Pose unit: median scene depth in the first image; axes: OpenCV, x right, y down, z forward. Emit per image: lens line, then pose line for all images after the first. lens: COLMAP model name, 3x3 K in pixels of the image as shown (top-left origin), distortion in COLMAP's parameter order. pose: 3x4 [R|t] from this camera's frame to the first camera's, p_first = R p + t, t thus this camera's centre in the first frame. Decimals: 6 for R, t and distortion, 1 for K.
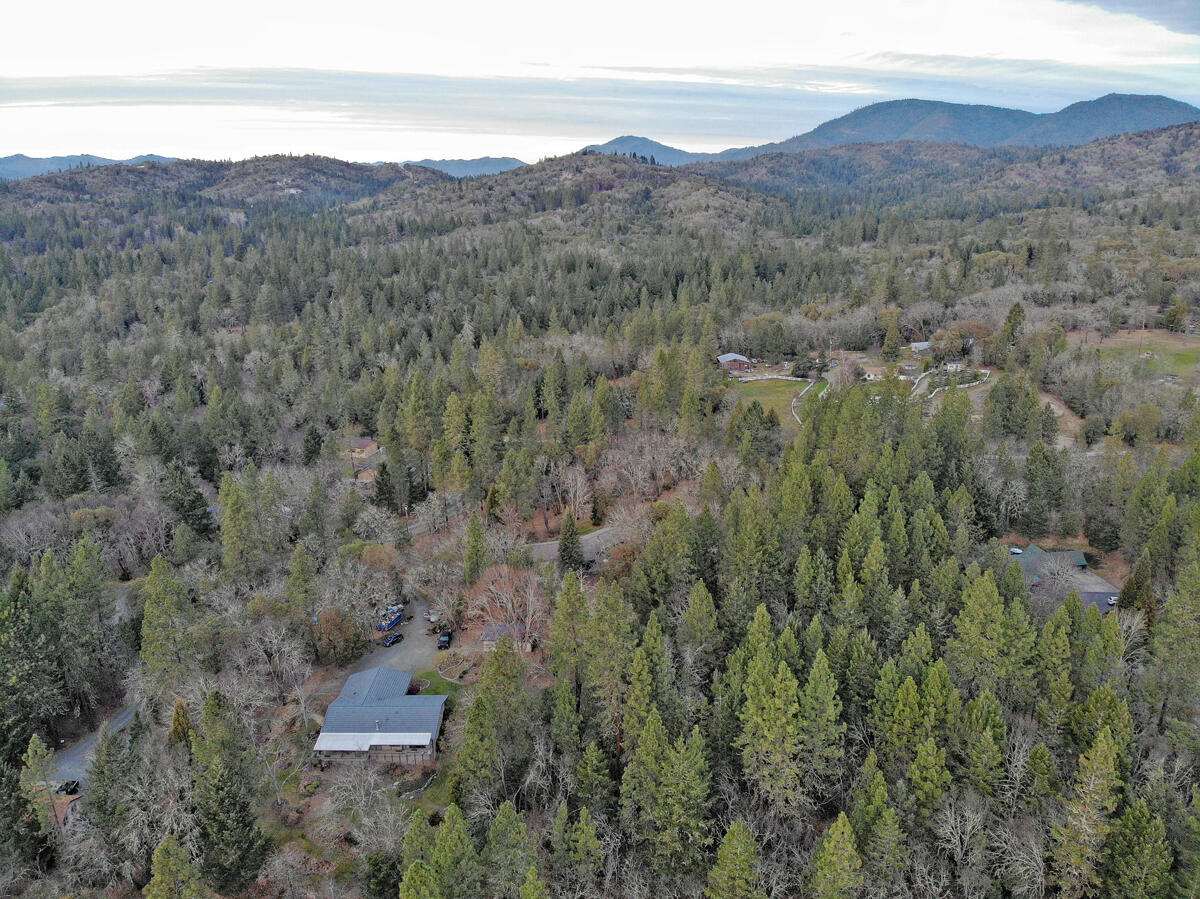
lens RADIAL K [[863.0, 0, 600.0], [0, 863.0, 449.5], [0, 0, 1]] dist [0.112635, -0.277044]
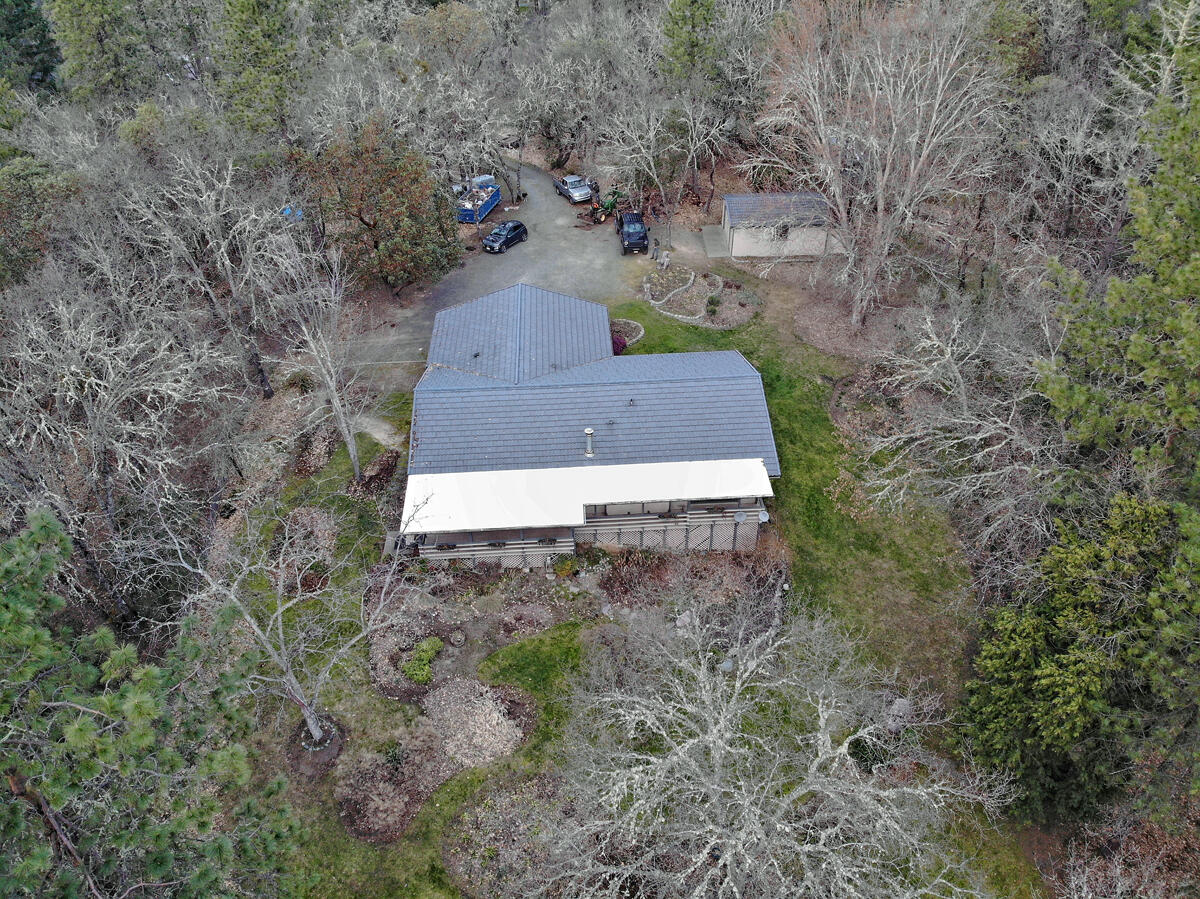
lens RADIAL K [[863.0, 0, 600.0], [0, 863.0, 449.5], [0, 0, 1]] dist [0.112635, -0.277044]
pose [[0.997847, -0.048194, 0.044478, -0.251355], [0.029986, 0.938444, 0.344129, 0.201084], [-0.058325, -0.342054, 0.937868, 0.672959]]
